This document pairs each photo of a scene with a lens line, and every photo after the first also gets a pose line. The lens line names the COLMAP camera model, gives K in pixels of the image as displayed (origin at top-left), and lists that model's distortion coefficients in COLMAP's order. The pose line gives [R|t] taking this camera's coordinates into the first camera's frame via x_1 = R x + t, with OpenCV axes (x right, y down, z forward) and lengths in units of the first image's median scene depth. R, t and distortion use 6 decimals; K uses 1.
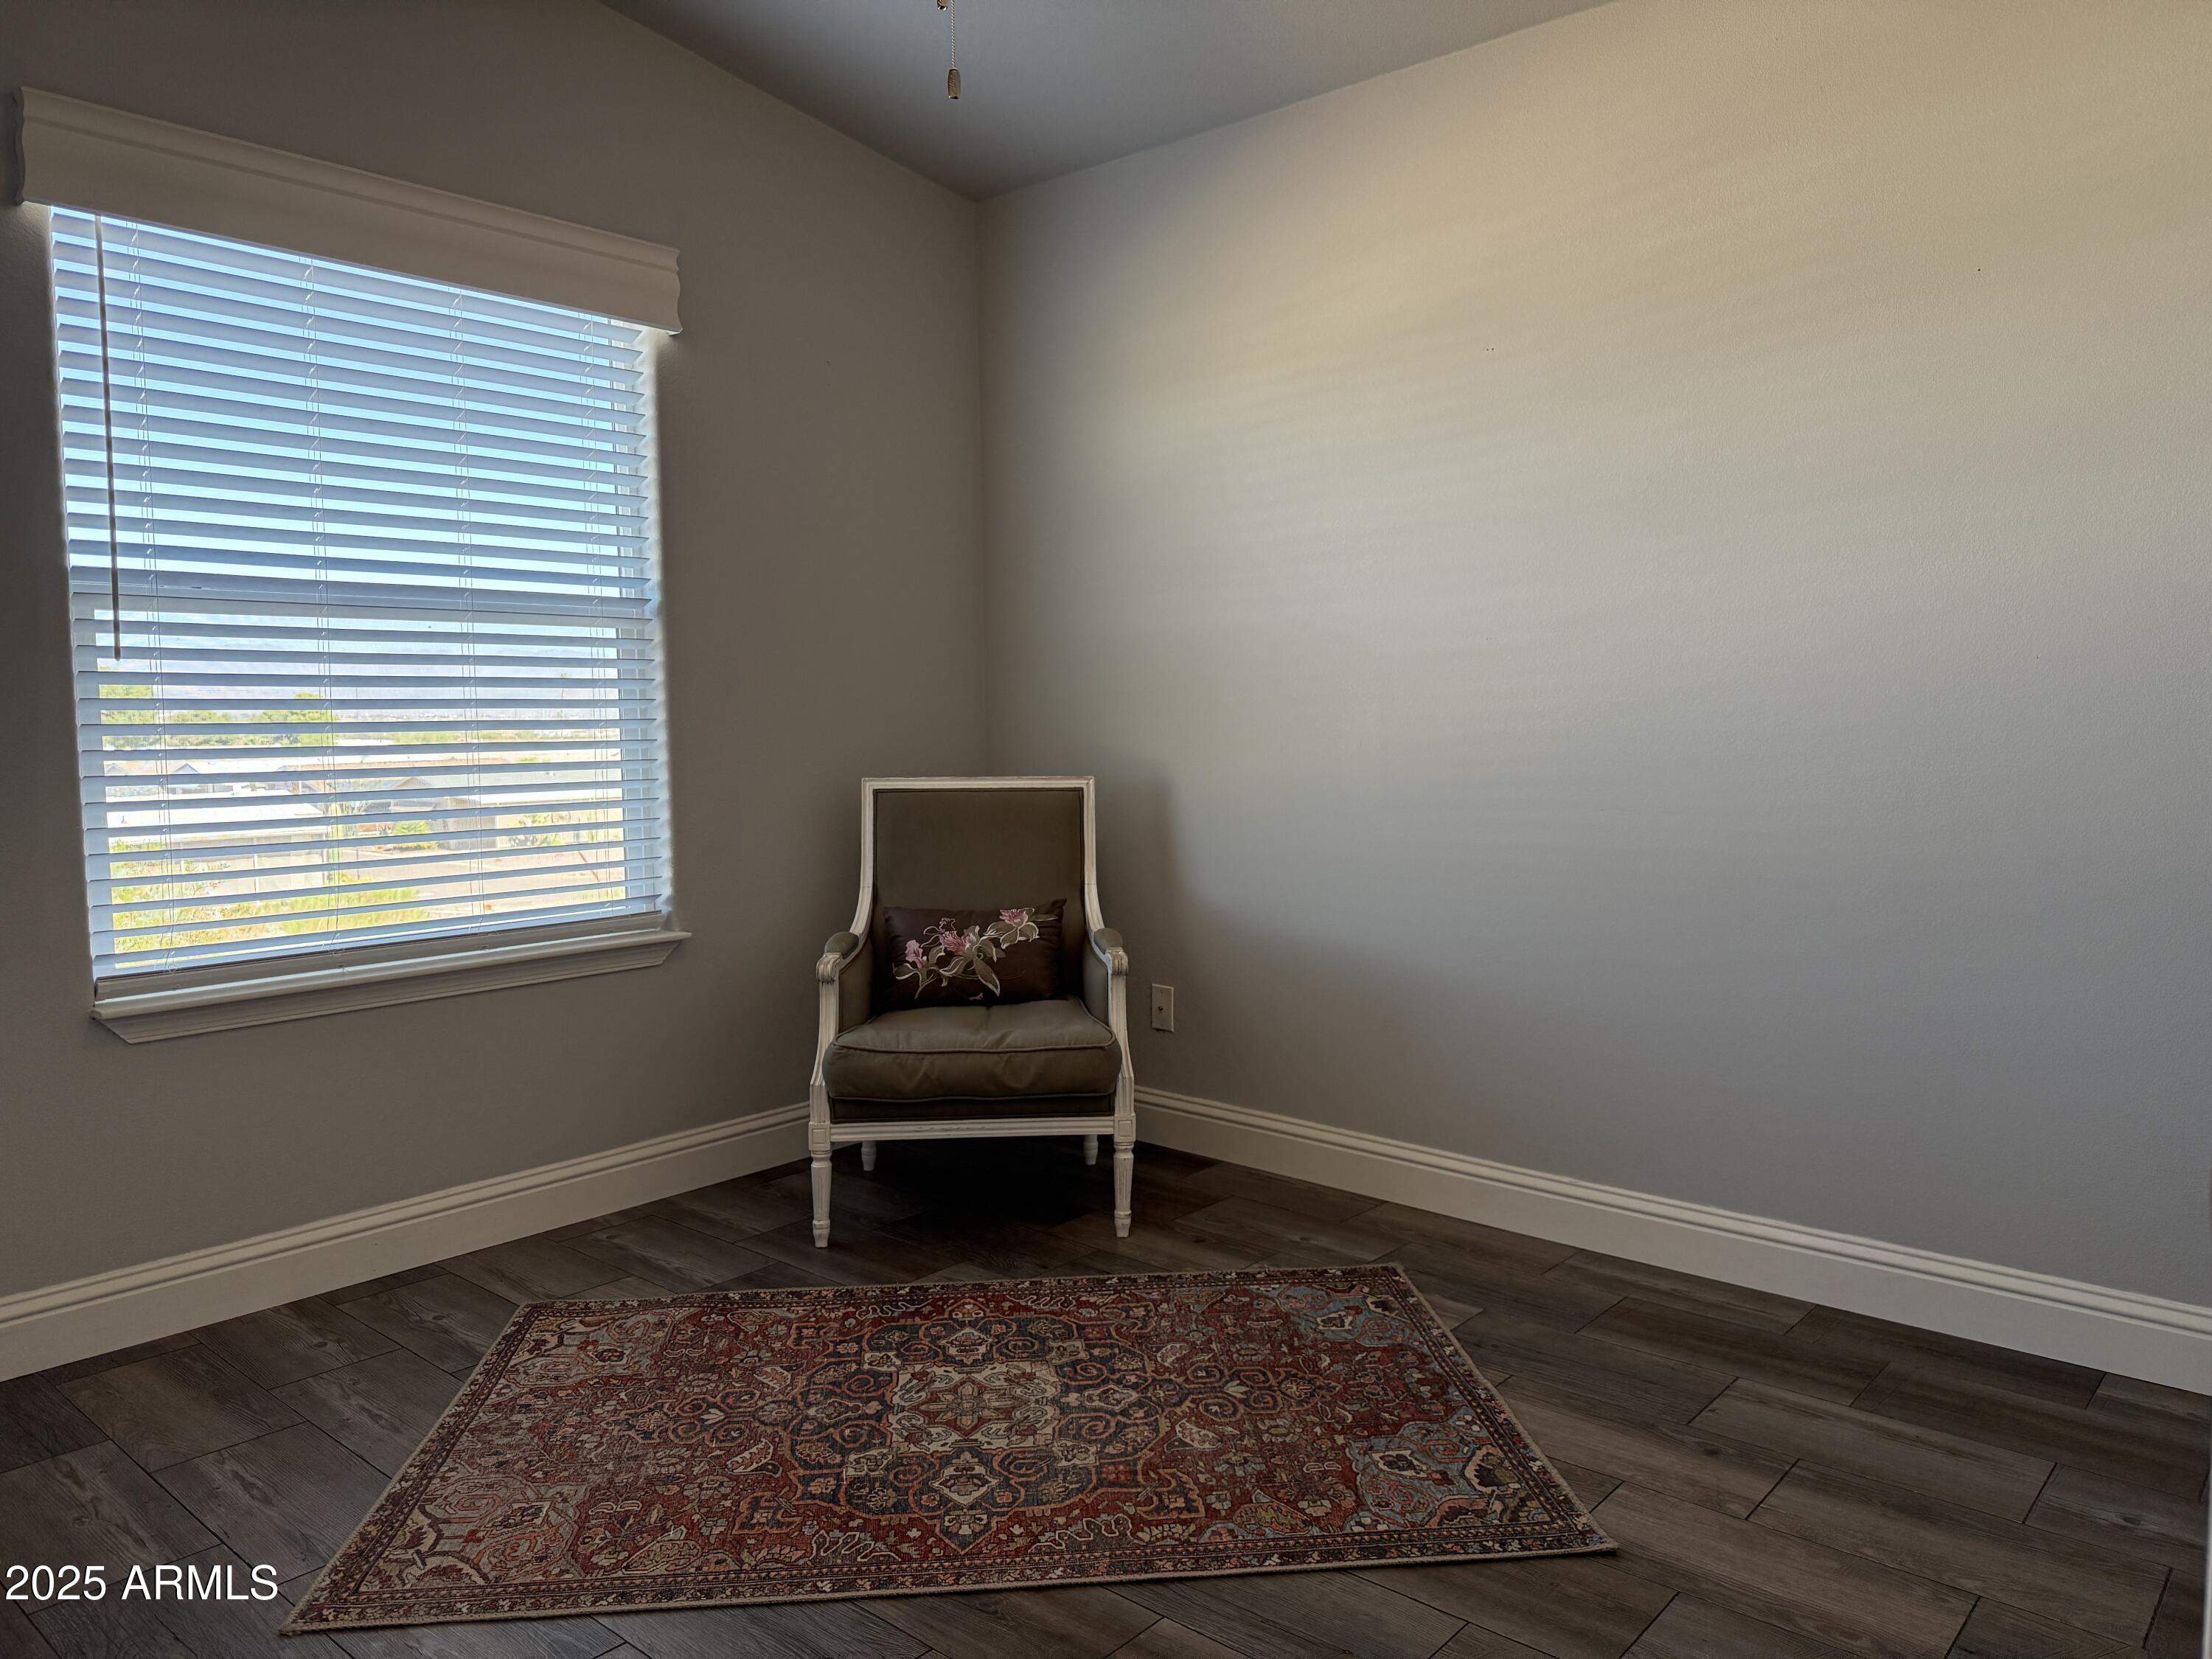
lens RADIAL K [[1551.1, 0, 1106.0], [0, 1551.1, 829.5], [0, 0, 1]] dist [0.081379, -0.108740]
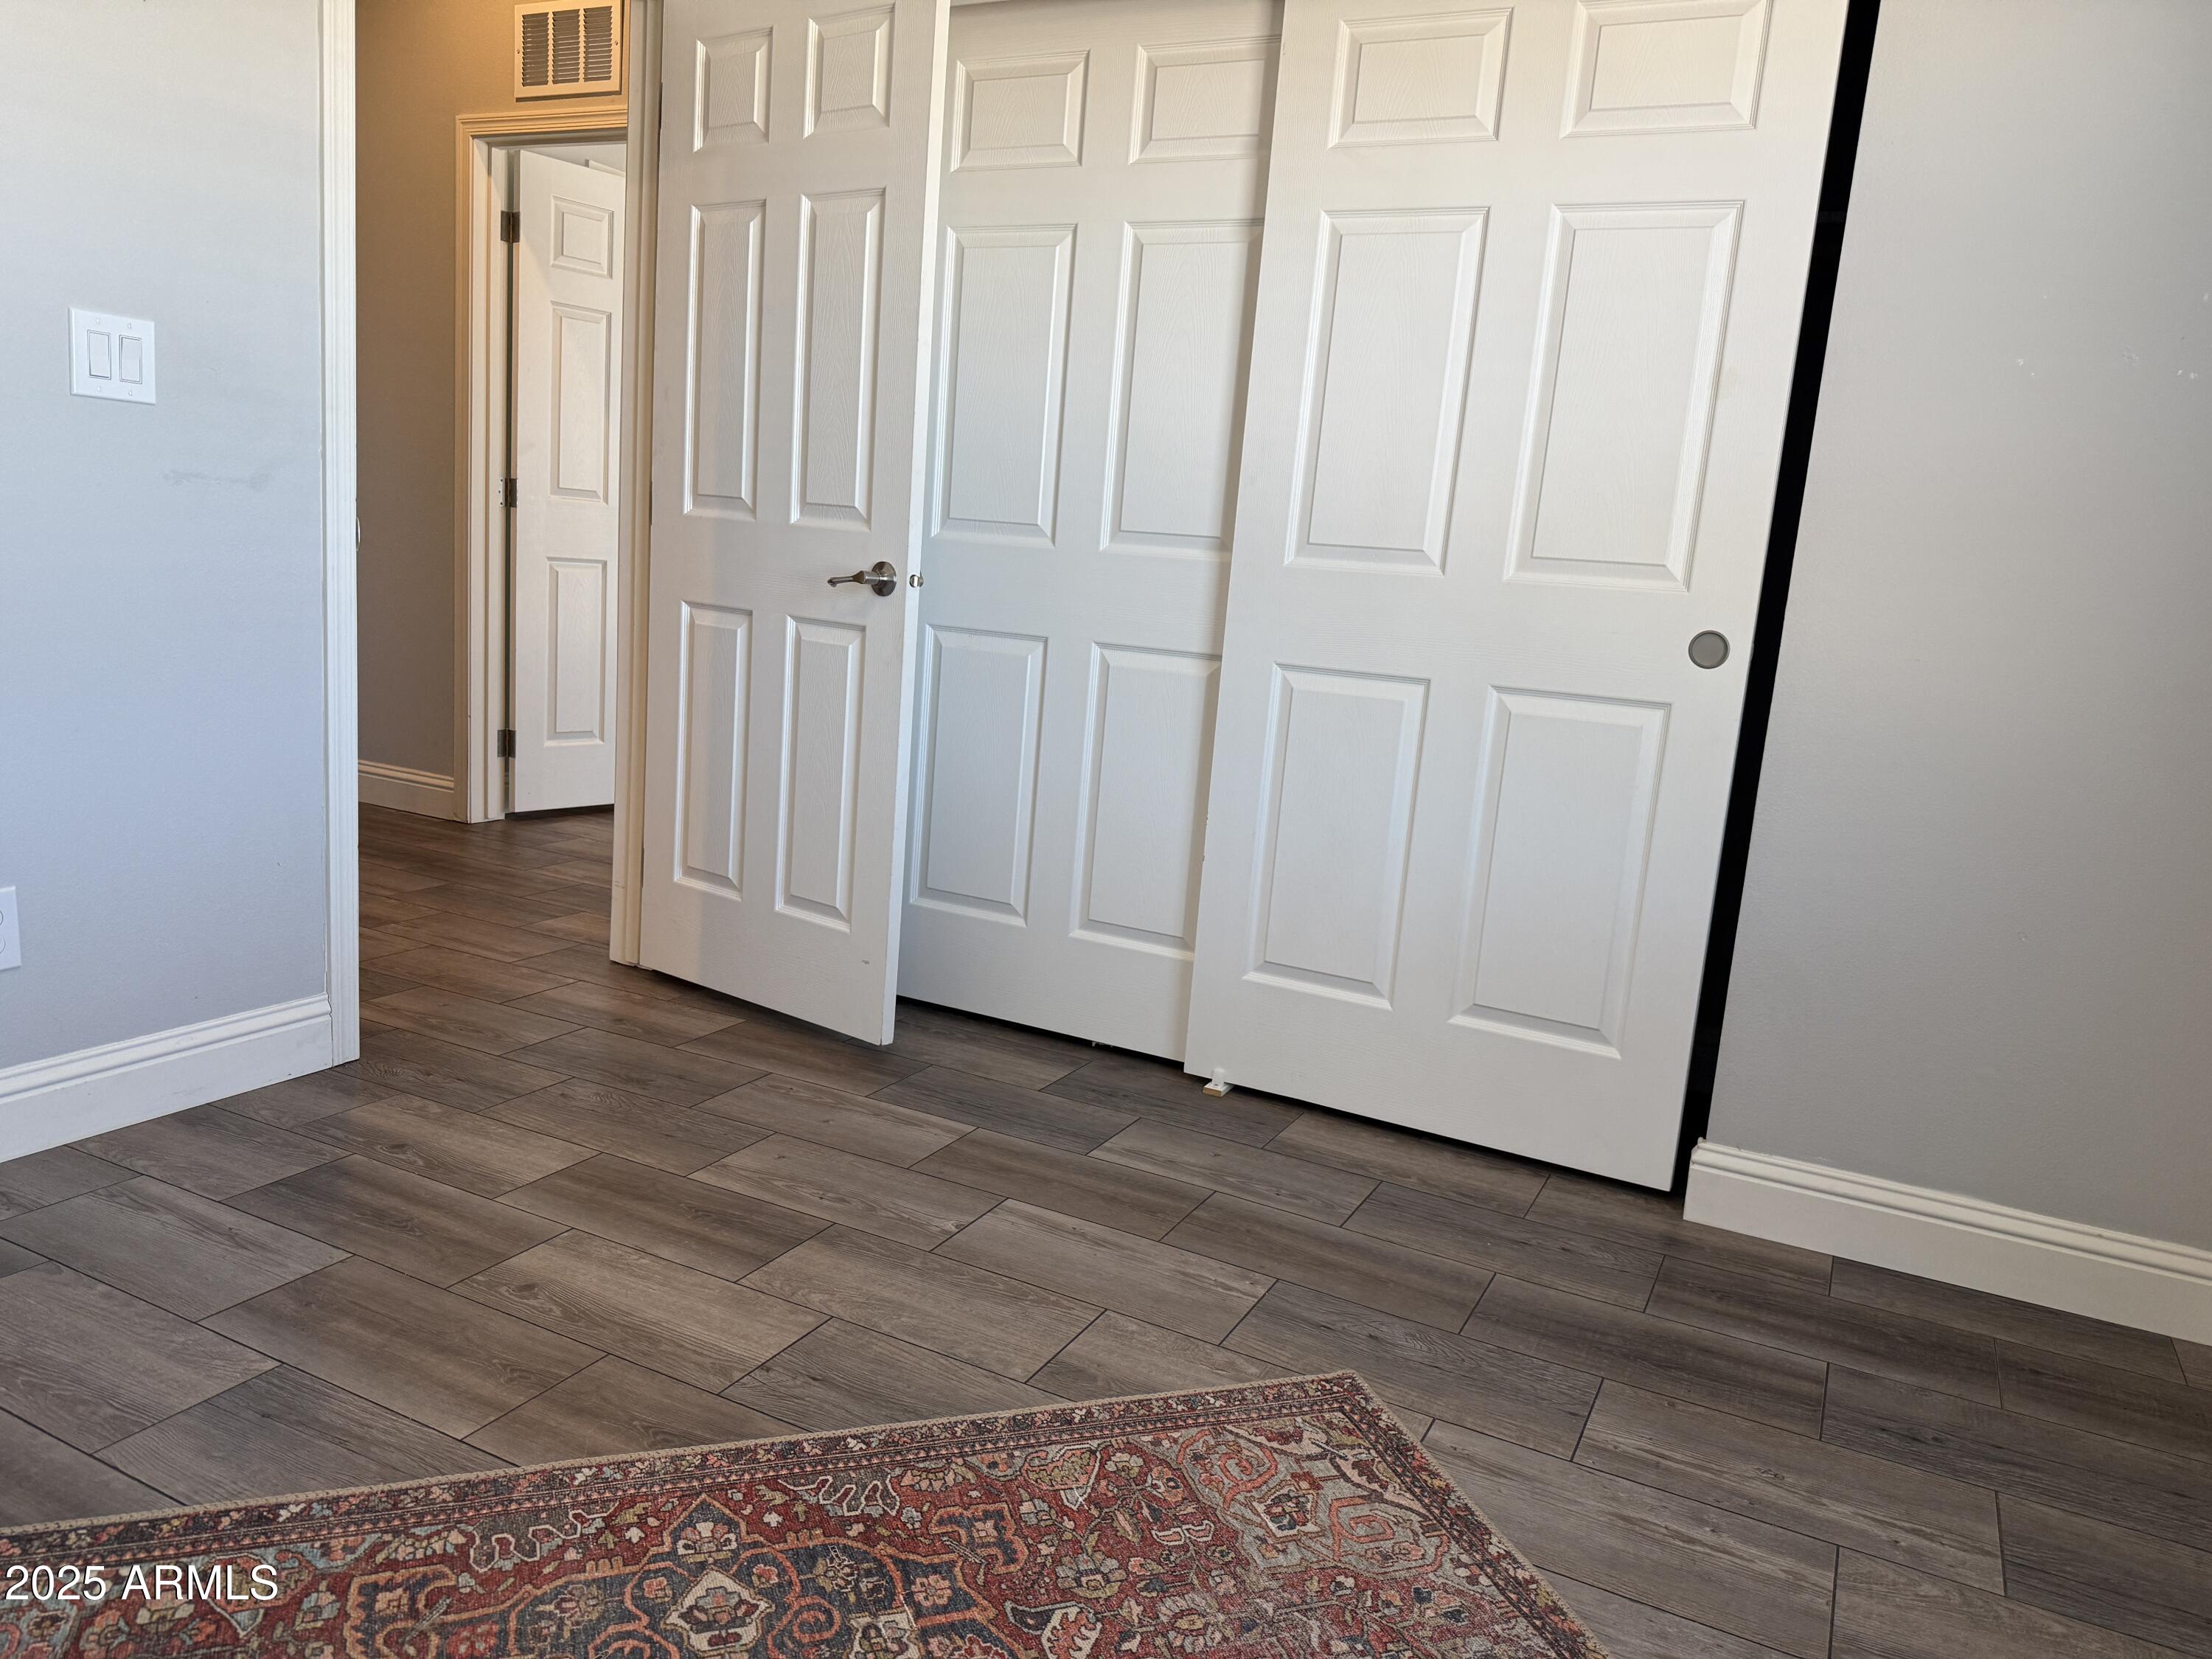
lens RADIAL K [[1551.1, 0, 1106.0], [0, 1551.1, 829.5], [0, 0, 1]] dist [0.081379, -0.108740]
pose [[-0.966065, -0.015855, -0.257813, -0.074756], [-0.083699, 0.963475, 0.254381, -0.091110], [0.244364, 0.267328, -0.932106, 1.655490]]
